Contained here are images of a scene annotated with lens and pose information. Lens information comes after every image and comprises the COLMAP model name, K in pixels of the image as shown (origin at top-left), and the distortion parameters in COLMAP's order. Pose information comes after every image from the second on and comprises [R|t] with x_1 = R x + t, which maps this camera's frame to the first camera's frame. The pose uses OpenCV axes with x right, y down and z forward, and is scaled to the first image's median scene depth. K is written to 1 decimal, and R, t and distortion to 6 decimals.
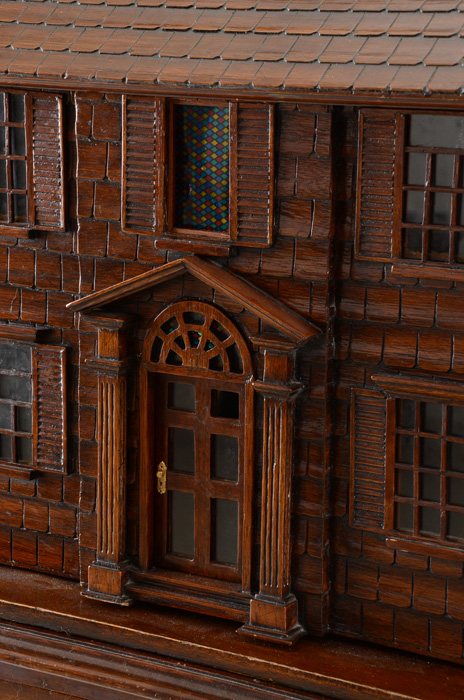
lens RADIAL K [[1789.9, 0, 232.0], [0, 1789.9, 350.0], [0, 0, 1]] dist [0.652372, 0.079384]
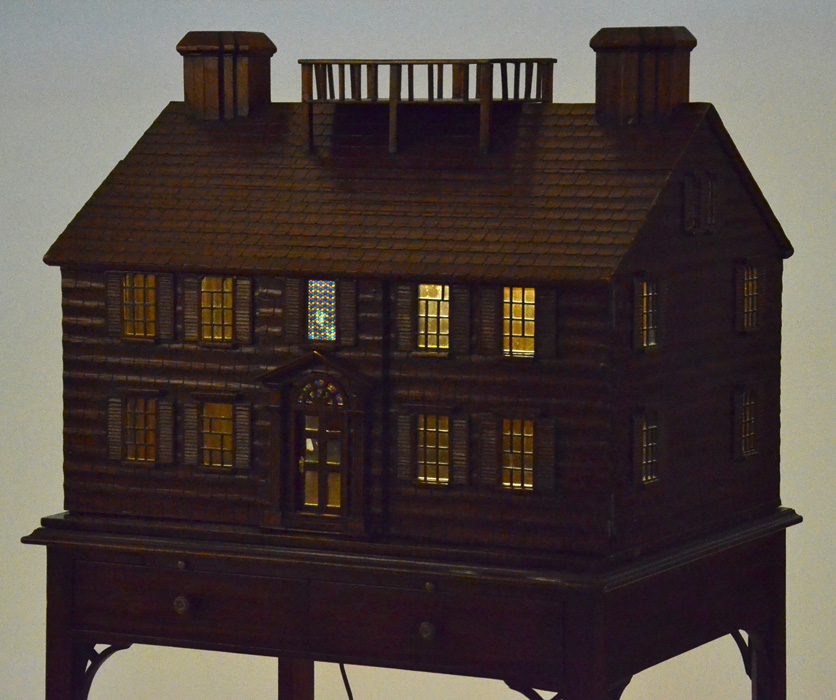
lens RADIAL K [[2860.4, 0, 443.2], [0, 2860.4, 349.4], [0, 0, 1]] dist [0.563442, 0.178237]
pose [[0.998244, -0.010571, 0.058277, -0.067800], [0.017656, 0.992319, -0.122439, 0.344266], [-0.056535, 0.123253, 0.990764, -2.228377]]
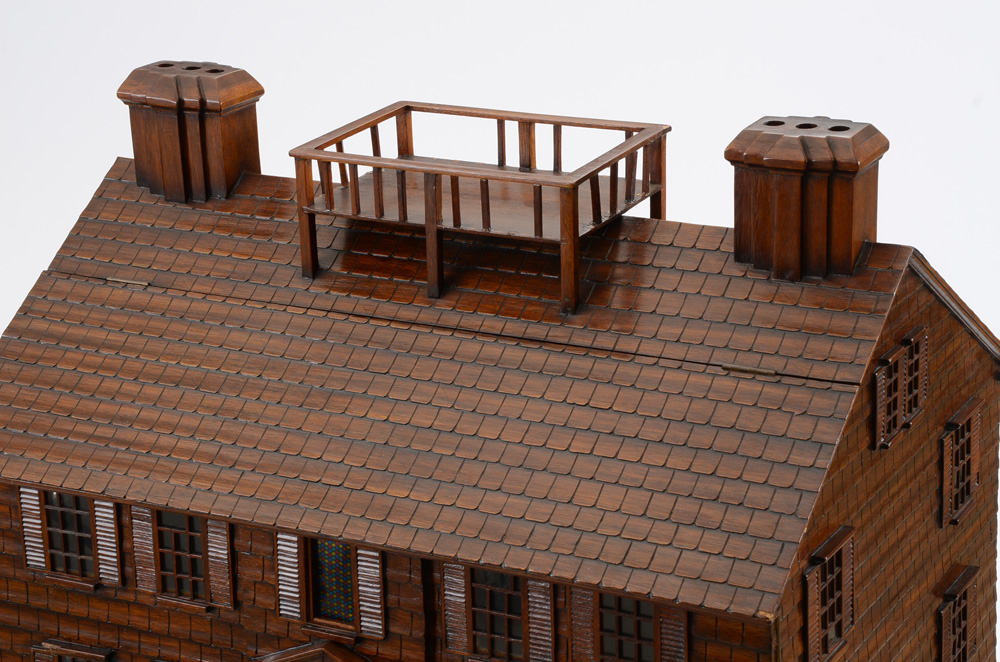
lens RADIAL K [[2465.1, 0, 500.0], [0, 2465.1, 331.0], [0, 0, 1]] dist [0.501487, 0.697713]
pose [[0.997892, -0.053110, 0.037306, 0.049921], [0.048457, 0.992049, 0.116148, -0.496898], [-0.043178, -0.114096, 0.992531, -0.875065]]
